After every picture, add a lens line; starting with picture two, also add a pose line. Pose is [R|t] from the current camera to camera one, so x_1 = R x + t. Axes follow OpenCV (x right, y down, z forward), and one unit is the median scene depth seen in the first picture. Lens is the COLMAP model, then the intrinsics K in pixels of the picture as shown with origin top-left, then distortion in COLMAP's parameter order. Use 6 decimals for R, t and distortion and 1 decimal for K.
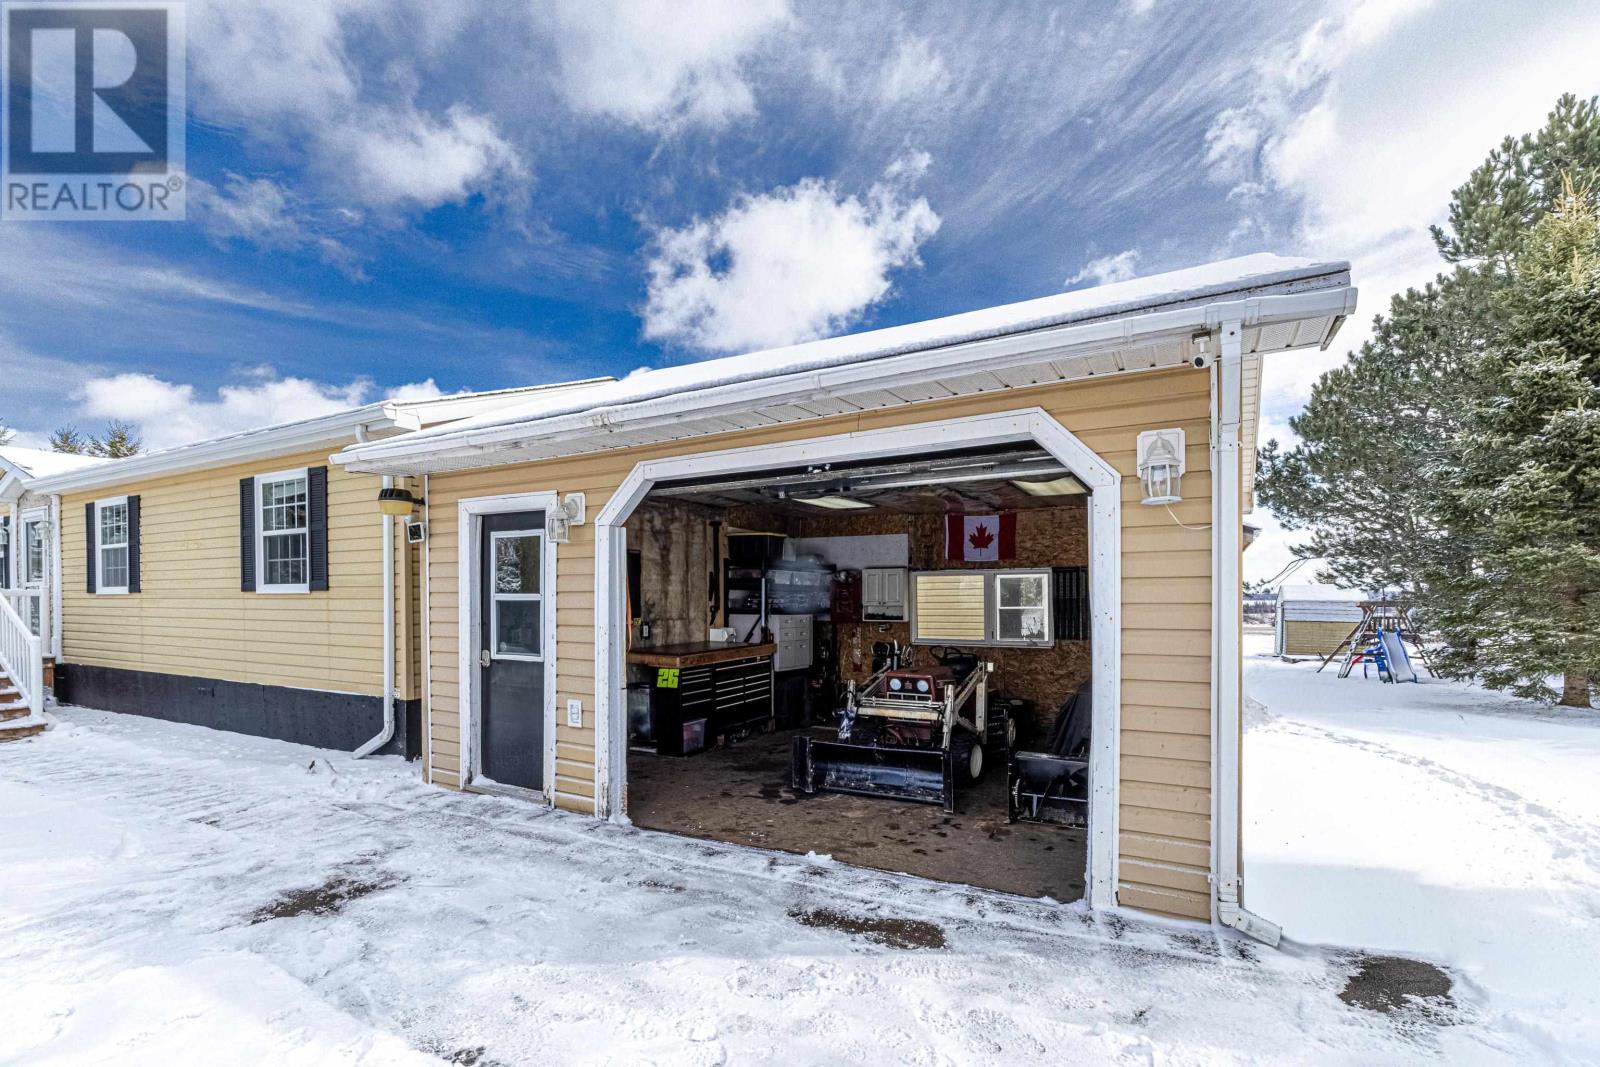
lens RADIAL K [[736.5, 0, 811.6], [0, 736.5, 616.2], [0, 0, 1]] dist [0.004972, -0.001822]
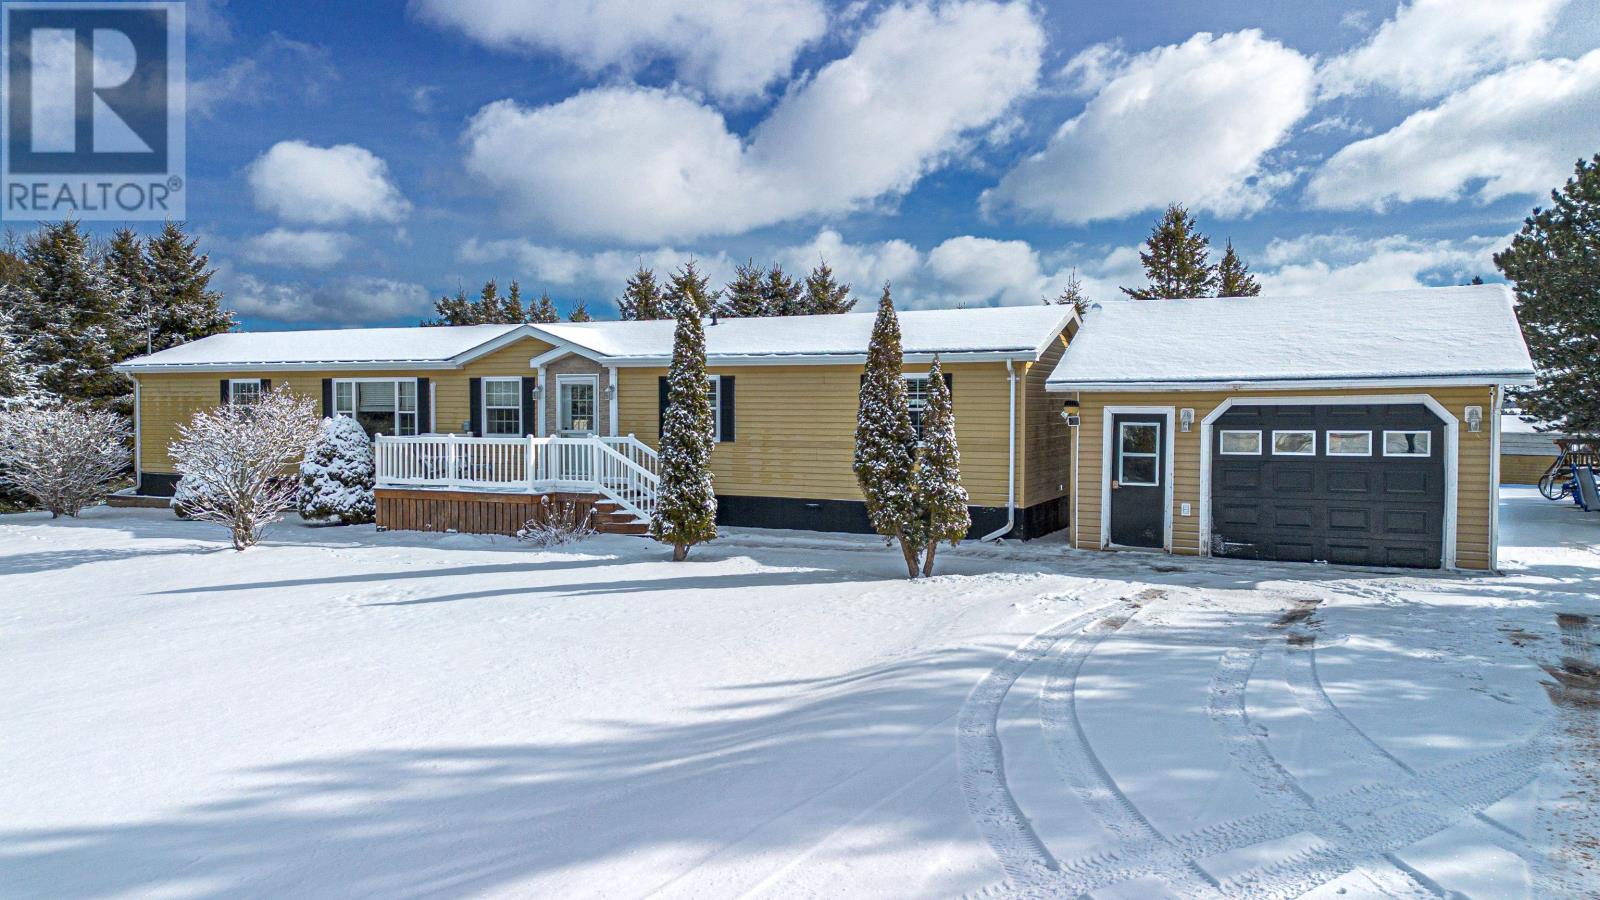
lens RADIAL K [[1203.7, 0, 794.3], [0, 1203.7, 444.2], [0, 0, 1]] dist [0.071341, -0.017100]
pose [[0.999424, -0.000118, 0.033945, -0.930205], [-0.000327, 0.999914, 0.013117, -0.062965], [-0.033943, -0.013121, 0.999338, -1.475867]]
